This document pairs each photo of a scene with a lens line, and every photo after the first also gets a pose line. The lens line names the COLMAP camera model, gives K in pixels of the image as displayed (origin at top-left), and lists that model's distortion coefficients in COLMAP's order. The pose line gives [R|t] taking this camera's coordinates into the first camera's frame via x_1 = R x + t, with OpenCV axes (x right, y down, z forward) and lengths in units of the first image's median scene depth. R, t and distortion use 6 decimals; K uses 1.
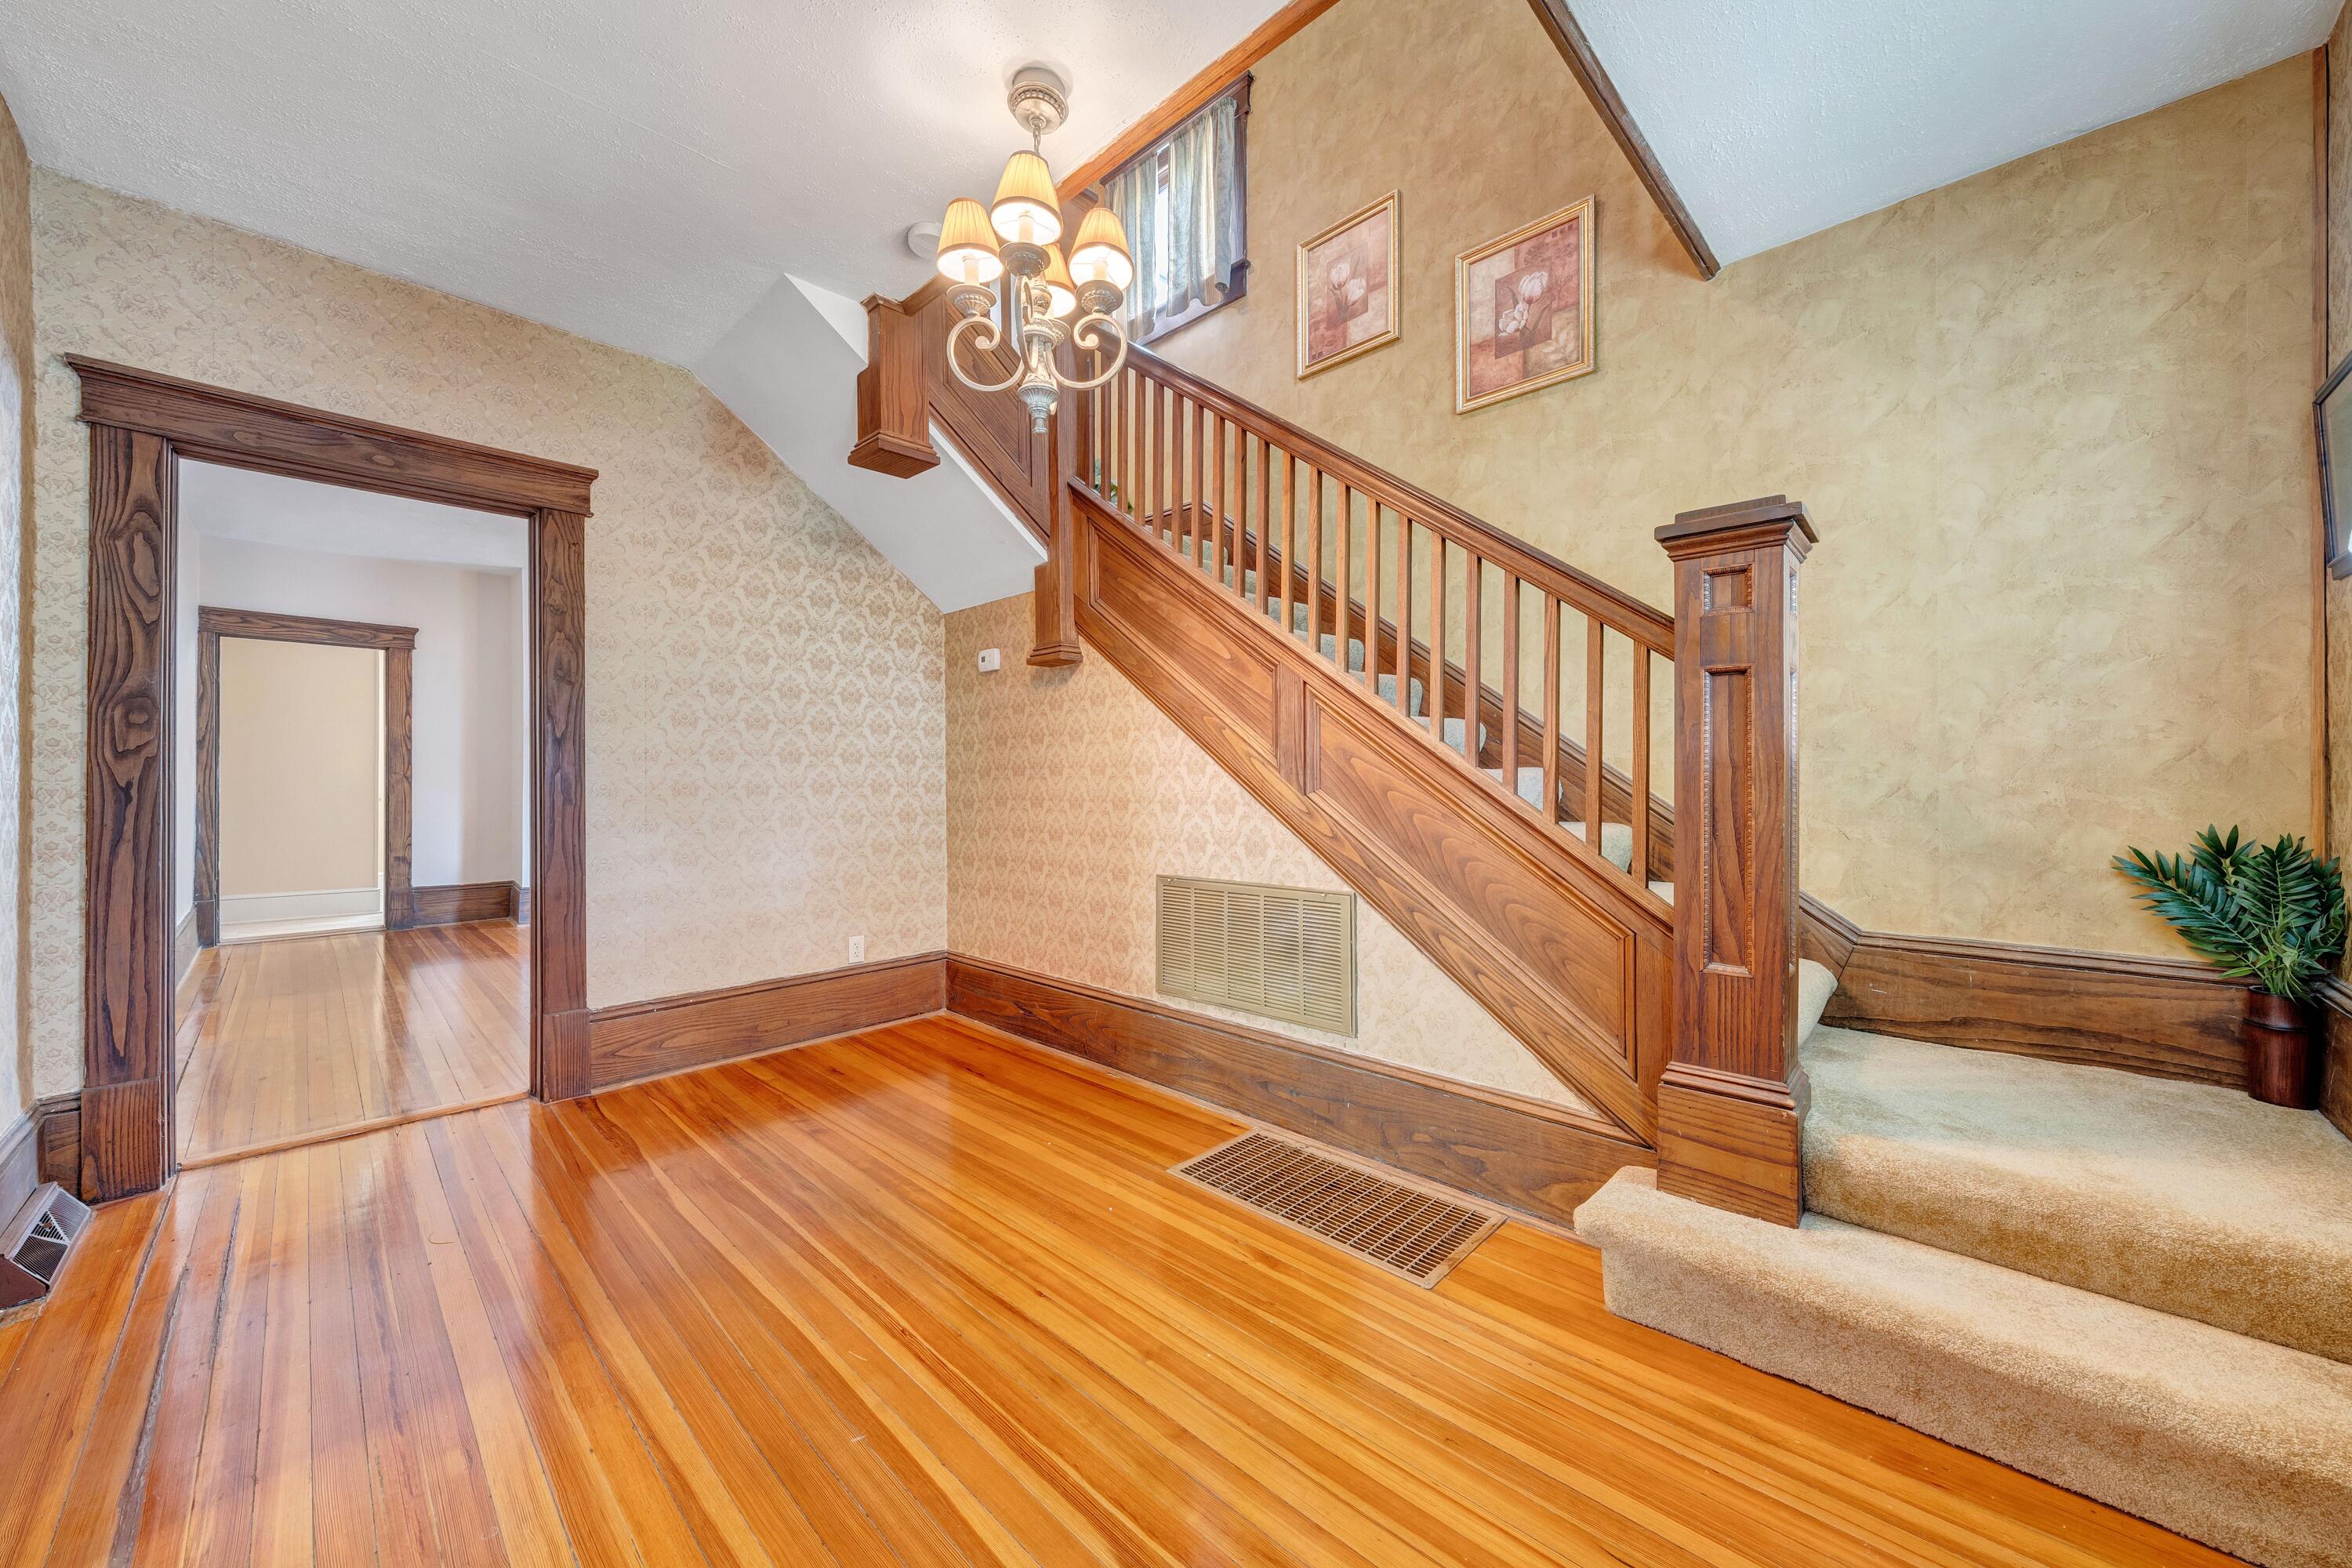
lens RADIAL K [[842.8, 0, 1185.7], [0, 842.8, 780.1], [0, 0, 1]] dist [-0.001840, -0.000271]
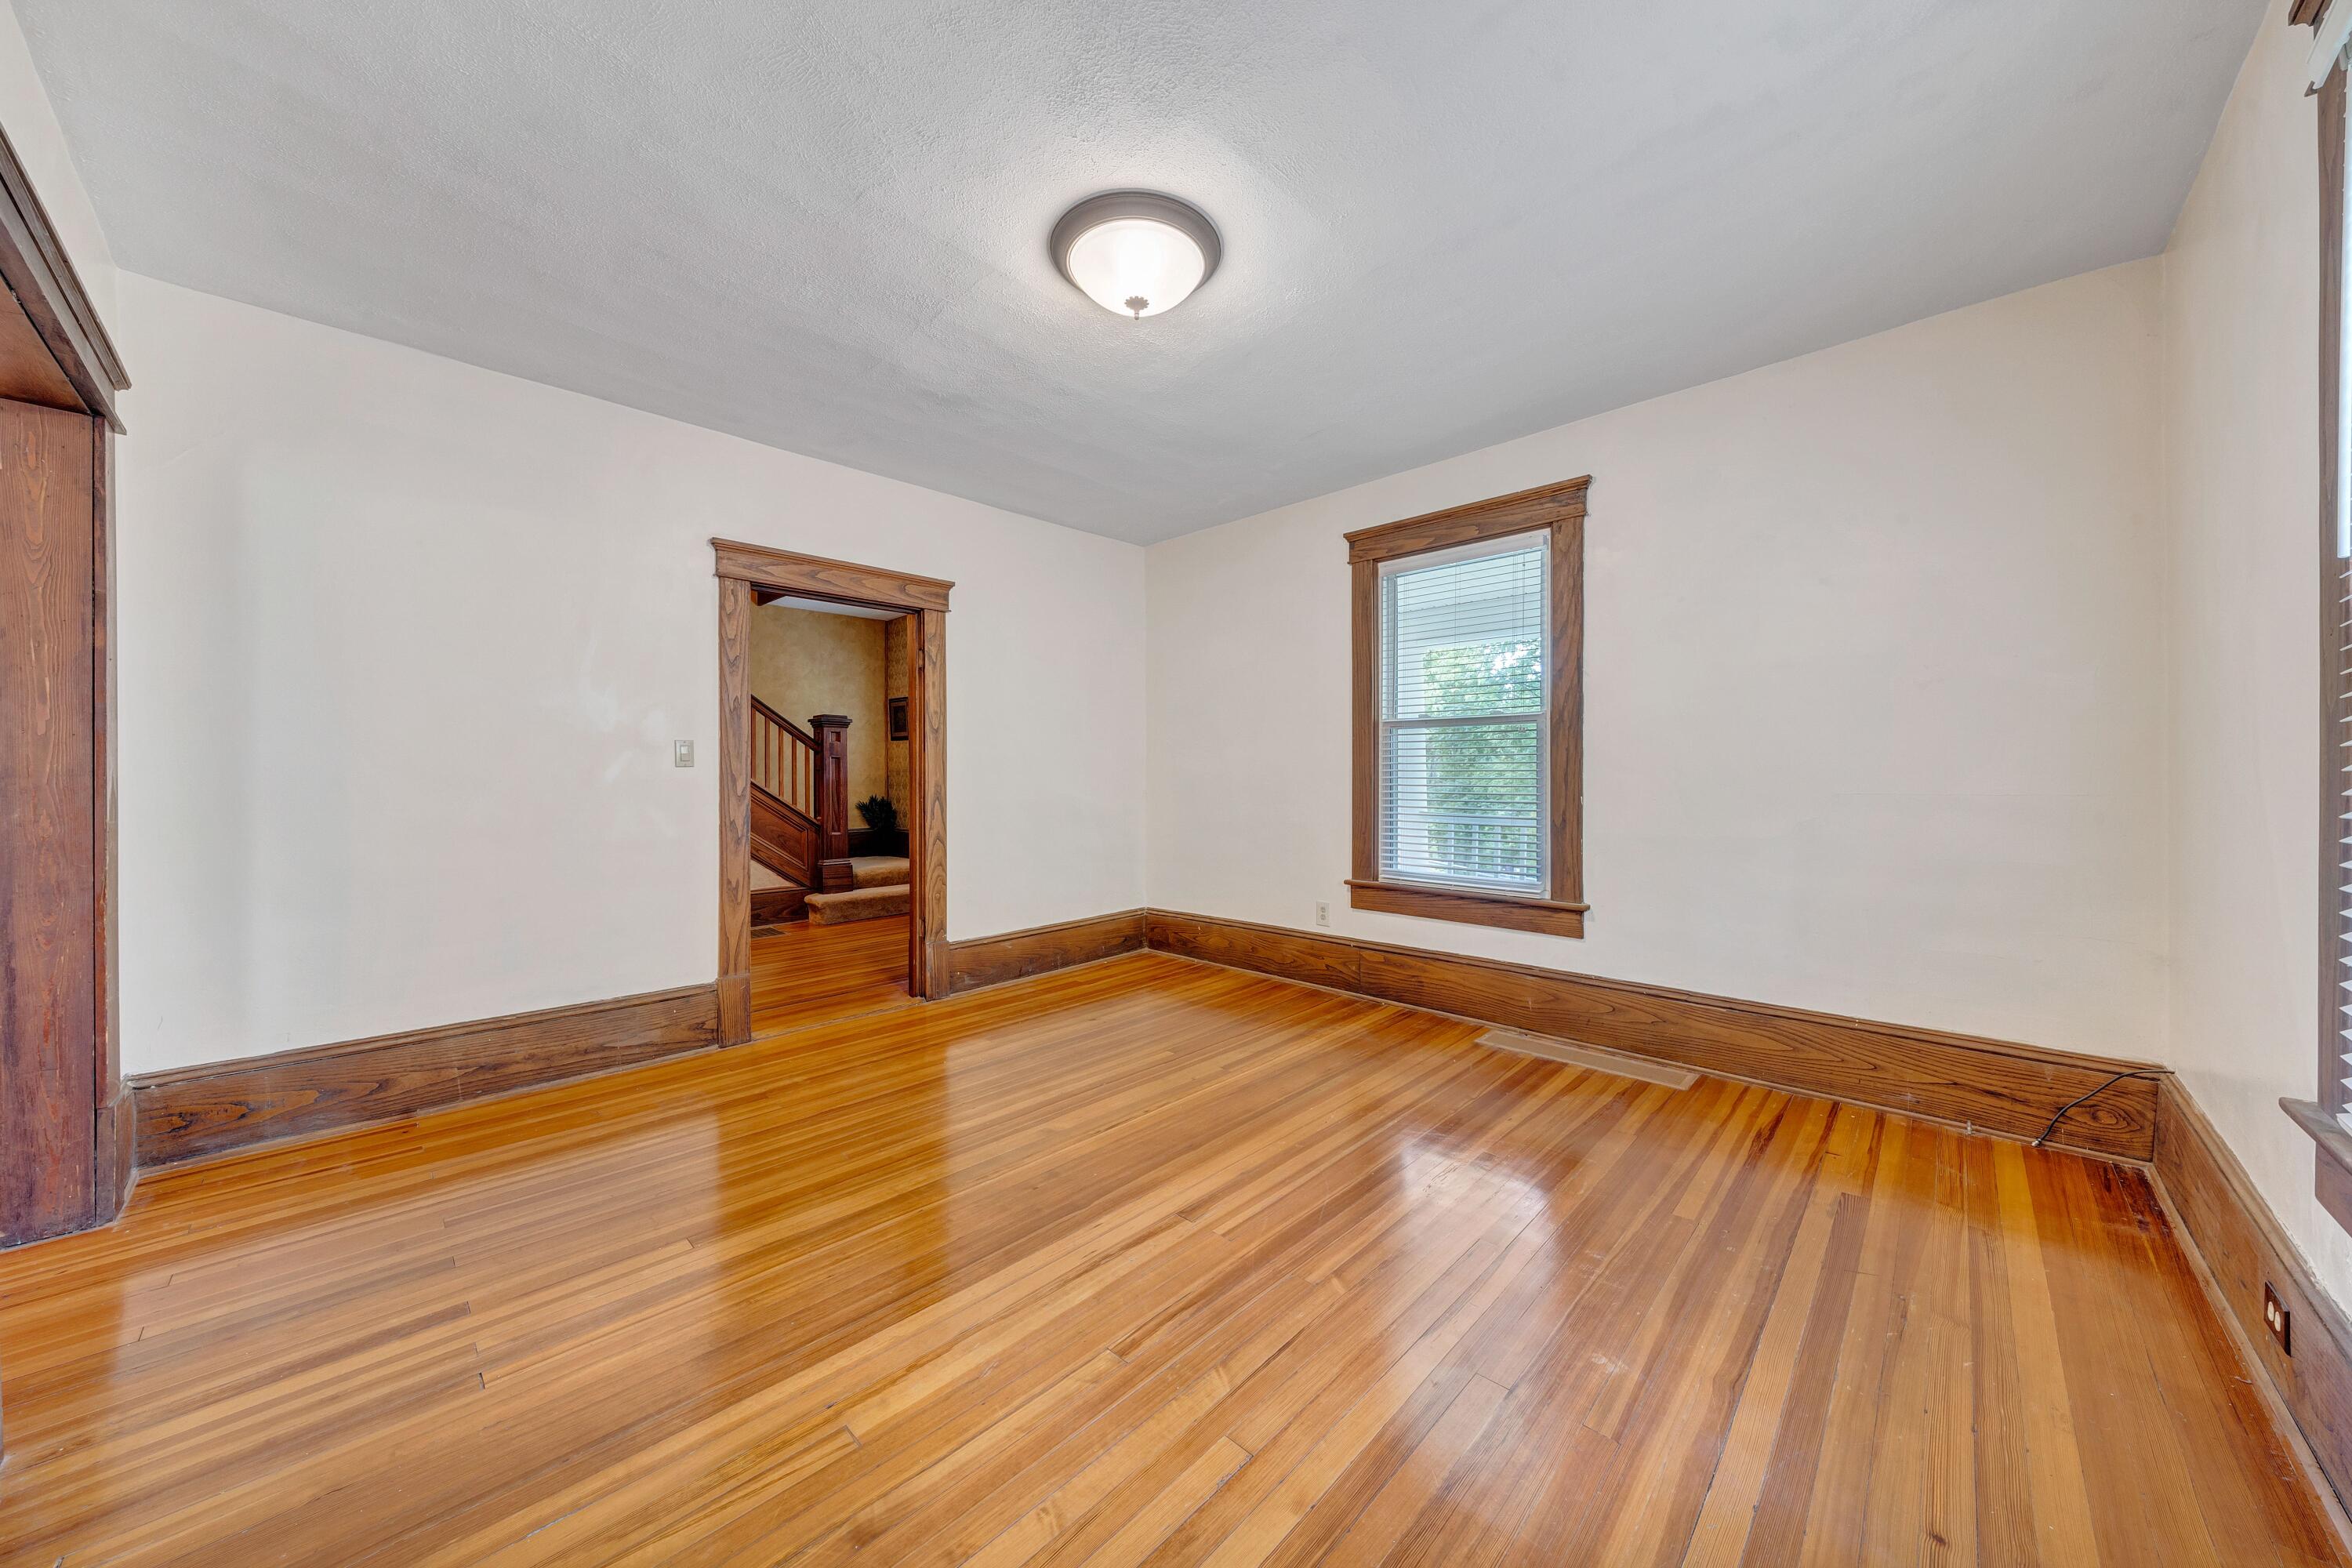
lens RADIAL K [[802.2, 0, 1185.7], [0, 802.2, 780.6], [0, 0, 1]] dist [-0.002183, -0.000194]
pose [[-0.004695, -0.003404, 0.999983, -1.789662], [0.001362, 0.999993, 0.003410, -0.018134], [-0.999988, 0.001378, -0.004690, -0.354819]]
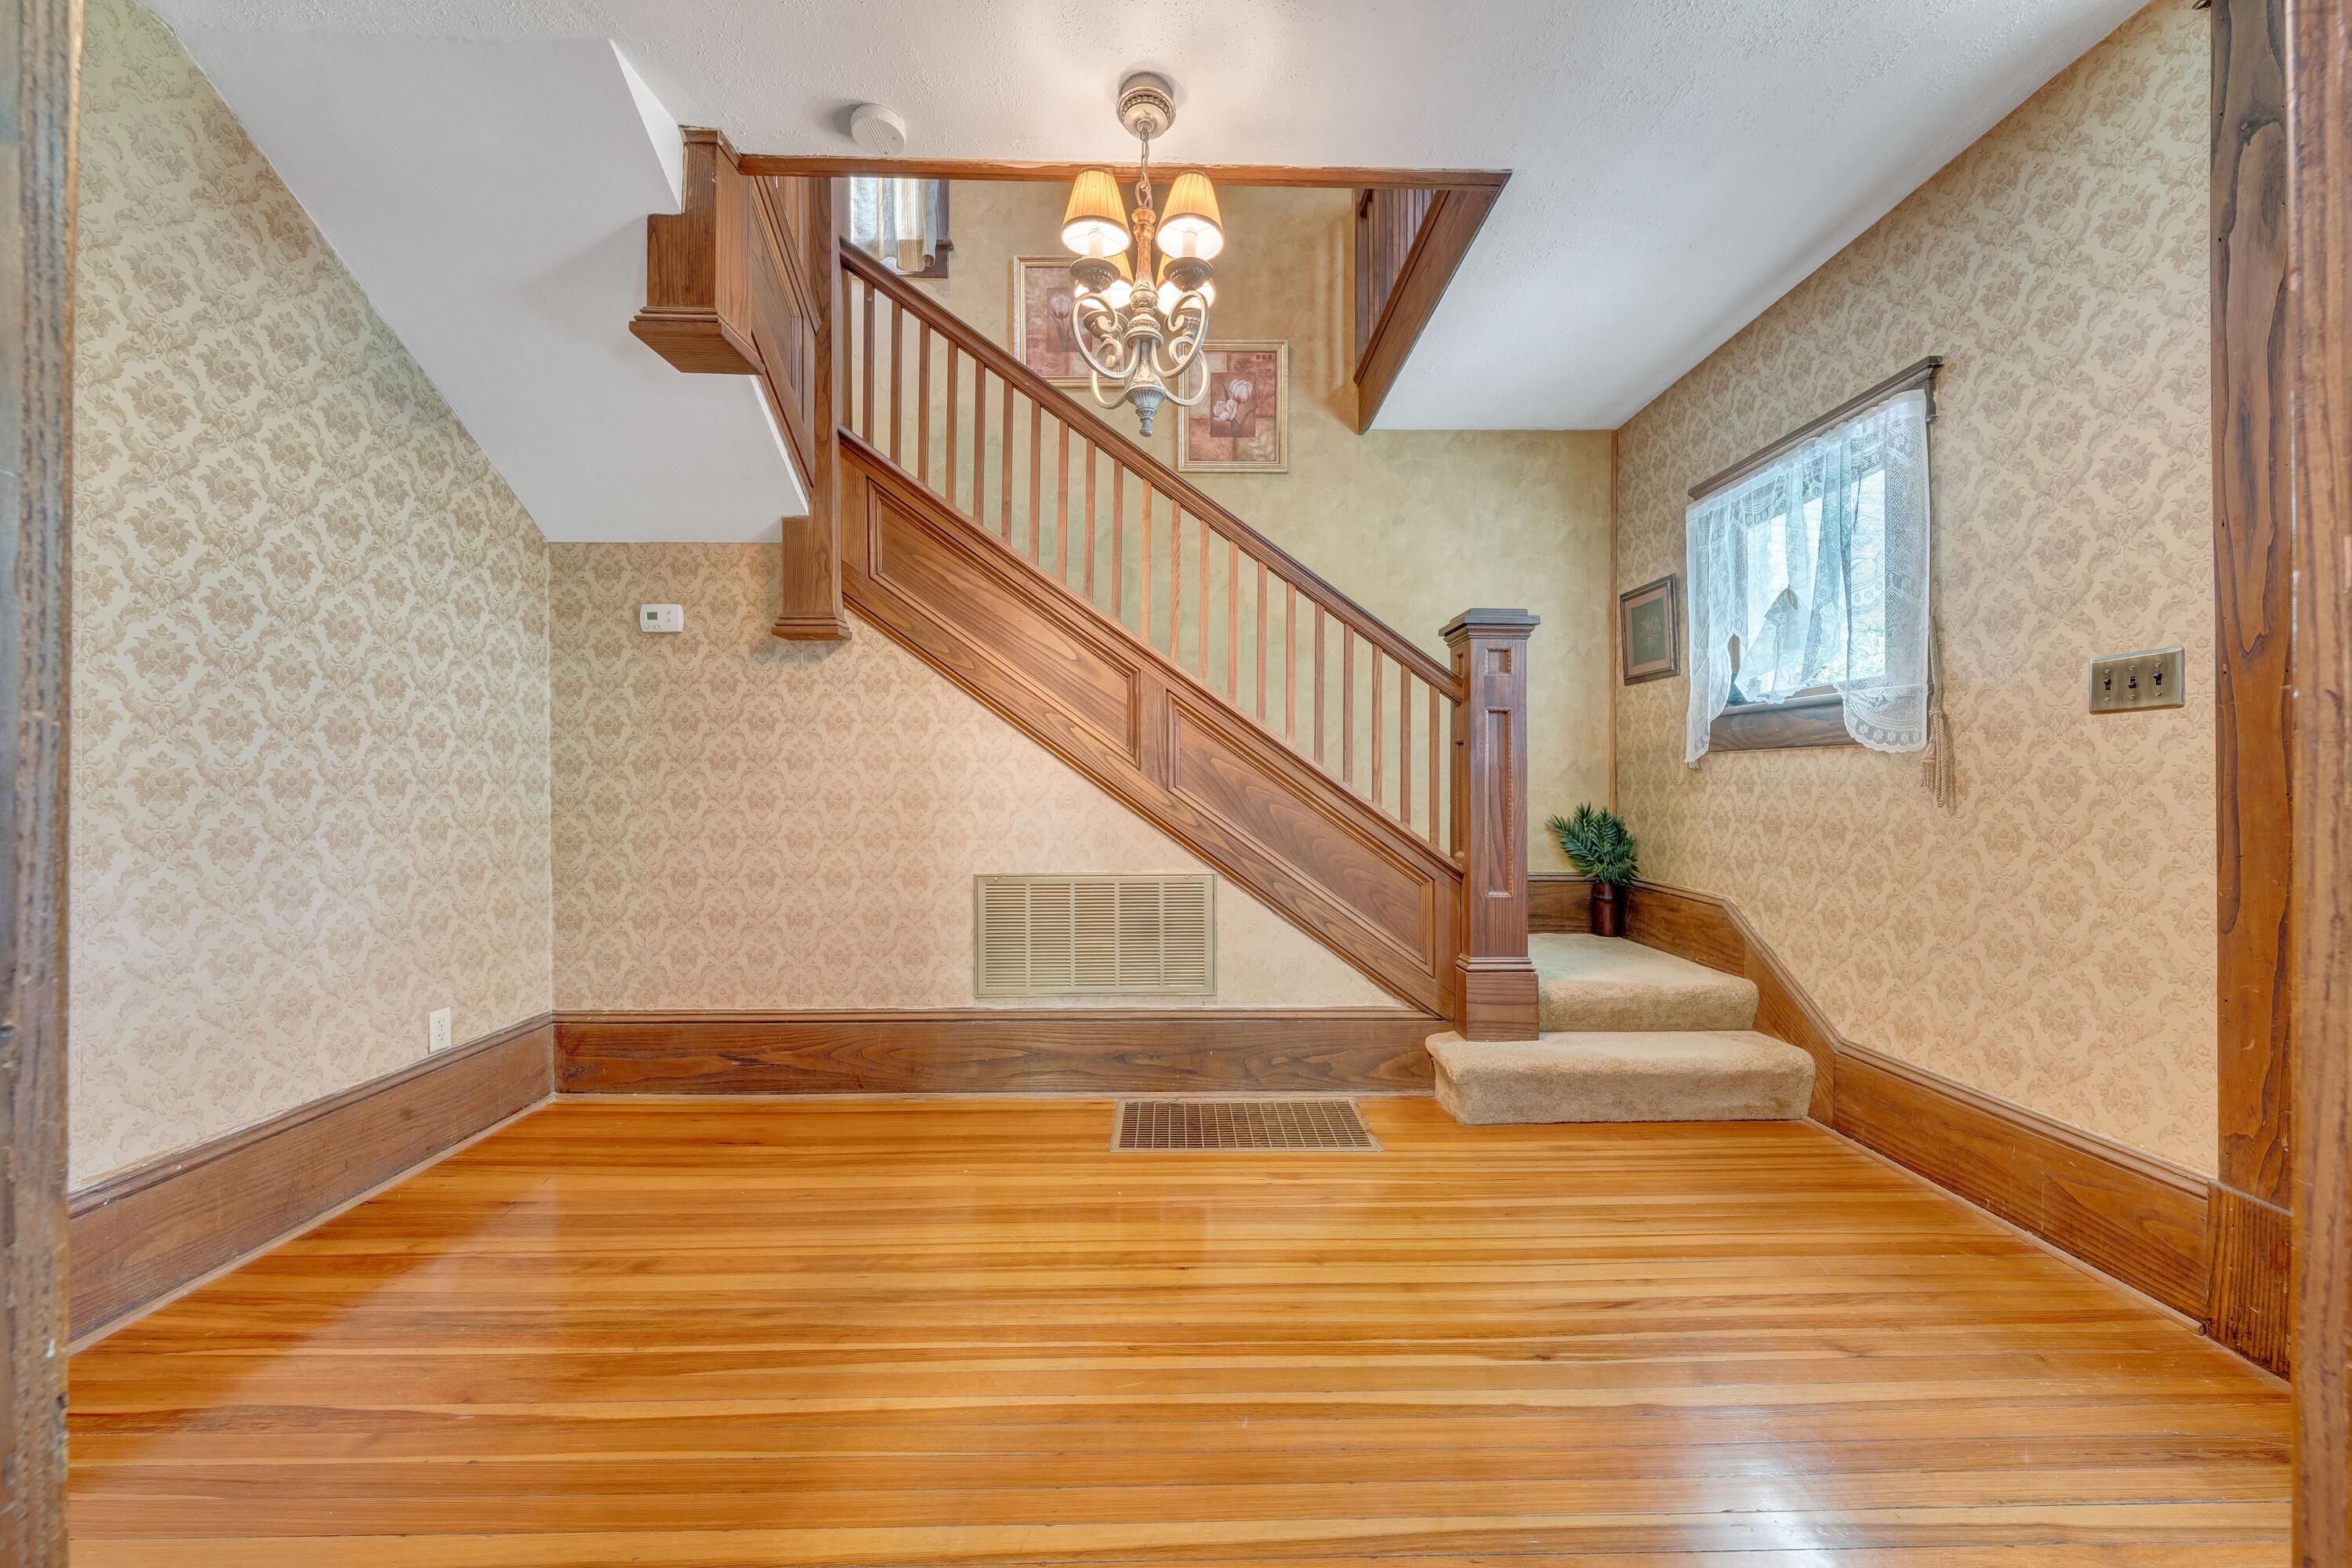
lens RADIAL K [[842.8, 0, 1175.1], [0, 842.8, 780.5], [0, 0, 1]] dist [-0.001840, -0.000271]
pose [[0.715627, 0.003815, 0.698472, -0.542185], [-0.004275, 0.999990, -0.001082, 0.005220], [-0.698470, -0.002212, 0.715636, 0.156521]]
